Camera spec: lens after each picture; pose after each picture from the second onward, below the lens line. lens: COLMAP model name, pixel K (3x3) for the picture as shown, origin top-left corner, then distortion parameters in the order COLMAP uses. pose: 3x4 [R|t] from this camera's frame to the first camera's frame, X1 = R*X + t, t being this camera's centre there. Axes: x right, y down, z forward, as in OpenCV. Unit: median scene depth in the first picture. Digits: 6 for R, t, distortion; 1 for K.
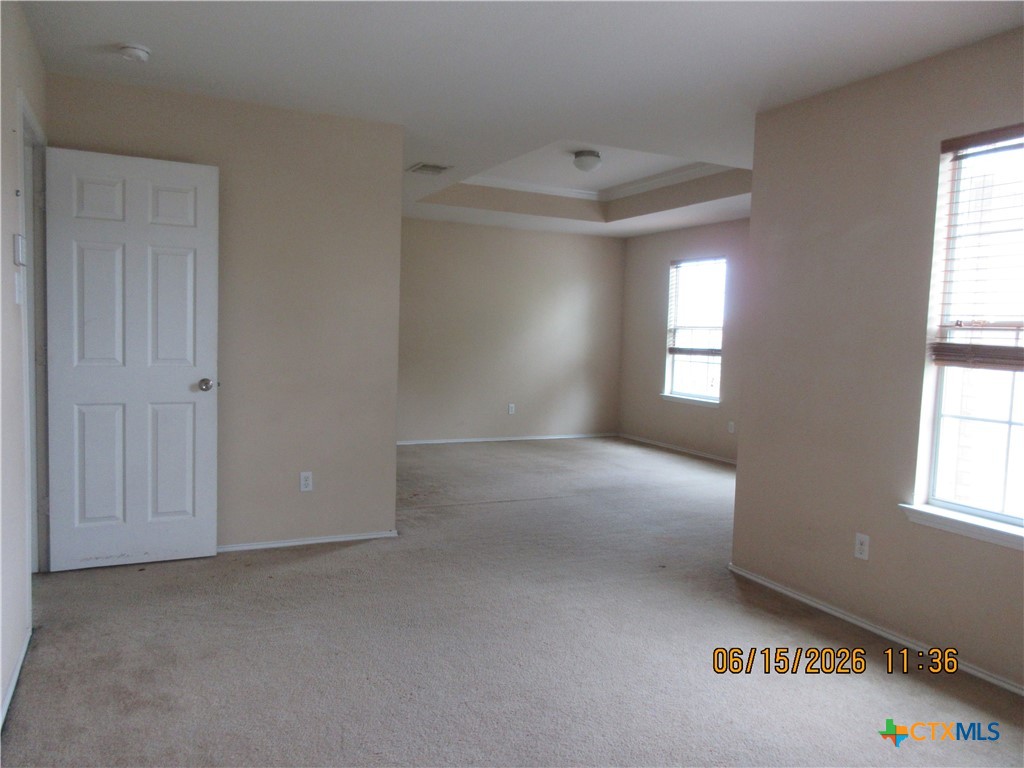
lens RADIAL K [[756.1, 0, 511.0], [0, 756.1, 386.9], [0, 0, 1]] dist [0.000244, -0.007513]
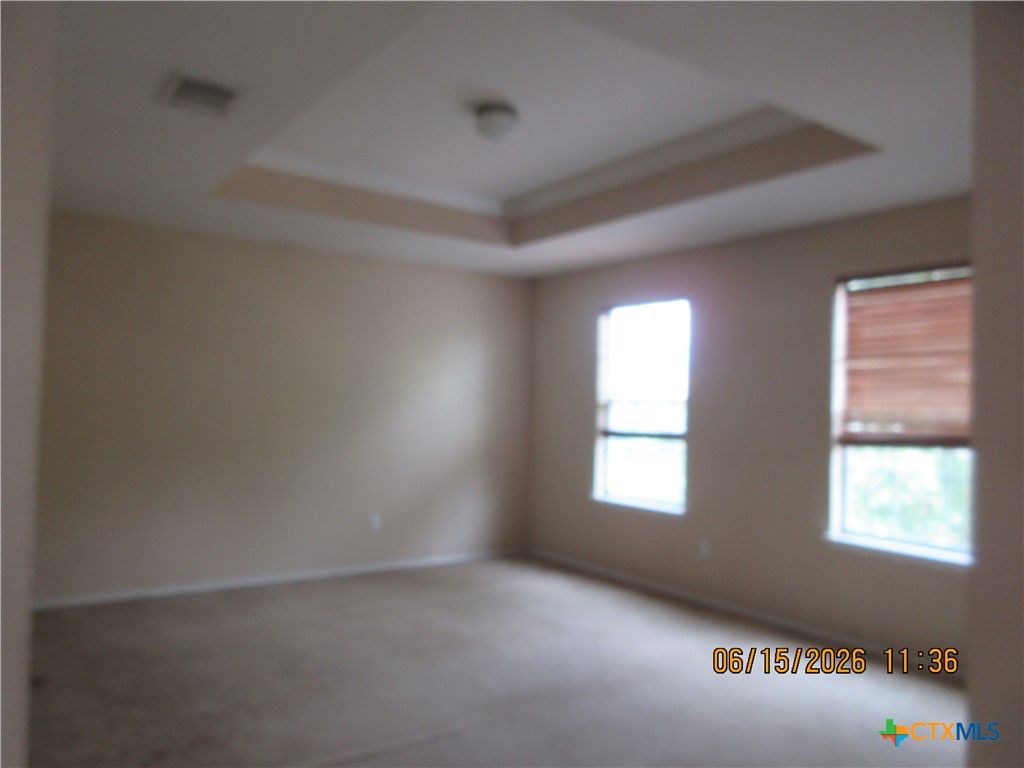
lens RADIAL K [[756.1, 0, 511.7], [0, 756.1, 385.9], [0, 0, 1]] dist [0.000244, -0.007513]
pose [[0.985747, 0.000991, 0.168231, 0.009810], [0.015083, 0.995435, -0.094242, -0.028081], [-0.167557, 0.095437, 0.981232, 0.335596]]
